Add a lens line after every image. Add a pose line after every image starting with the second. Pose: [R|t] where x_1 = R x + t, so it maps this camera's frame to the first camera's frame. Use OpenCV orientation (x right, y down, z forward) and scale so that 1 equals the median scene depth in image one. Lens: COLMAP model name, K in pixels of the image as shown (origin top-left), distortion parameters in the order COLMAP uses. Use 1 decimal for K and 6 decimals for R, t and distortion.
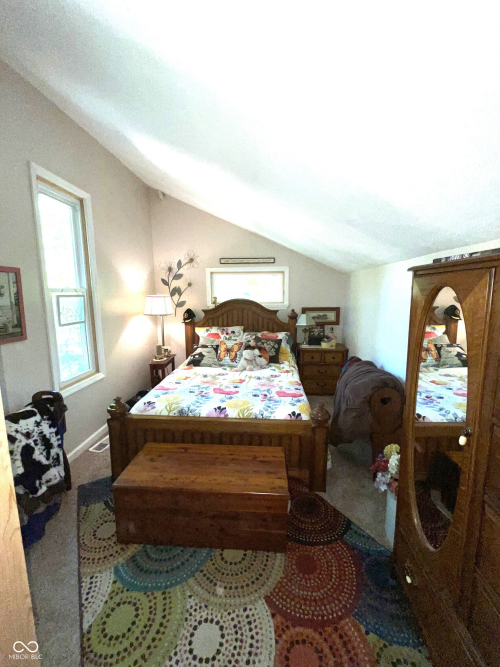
lens RADIAL K [[269.1, 0, 250.0], [0, 269.1, 333.5], [0, 0, 1]] dist [-0.002435, -0.000205]
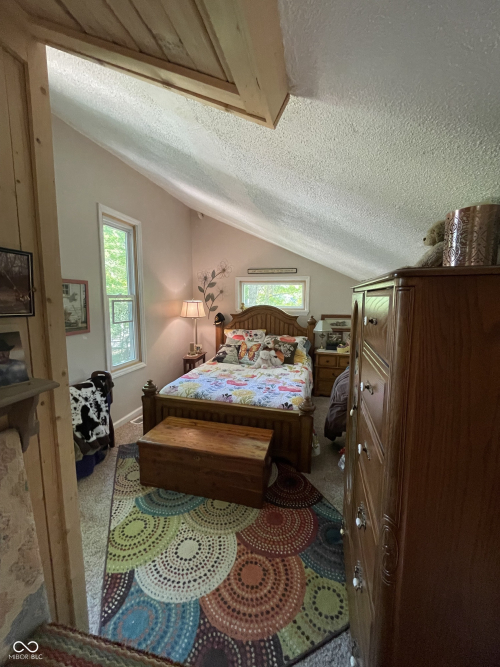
lens RADIAL K [[269.1, 0, 250.0], [0, 269.1, 333.5], [0, 0, 1]] dist [-0.002435, -0.000205]
pose [[0.983662, 0.039640, -0.175608, 0.194358], [-0.042709, 0.998993, -0.013732, 0.011232], [0.174887, 0.021008, 0.984364, -0.190260]]
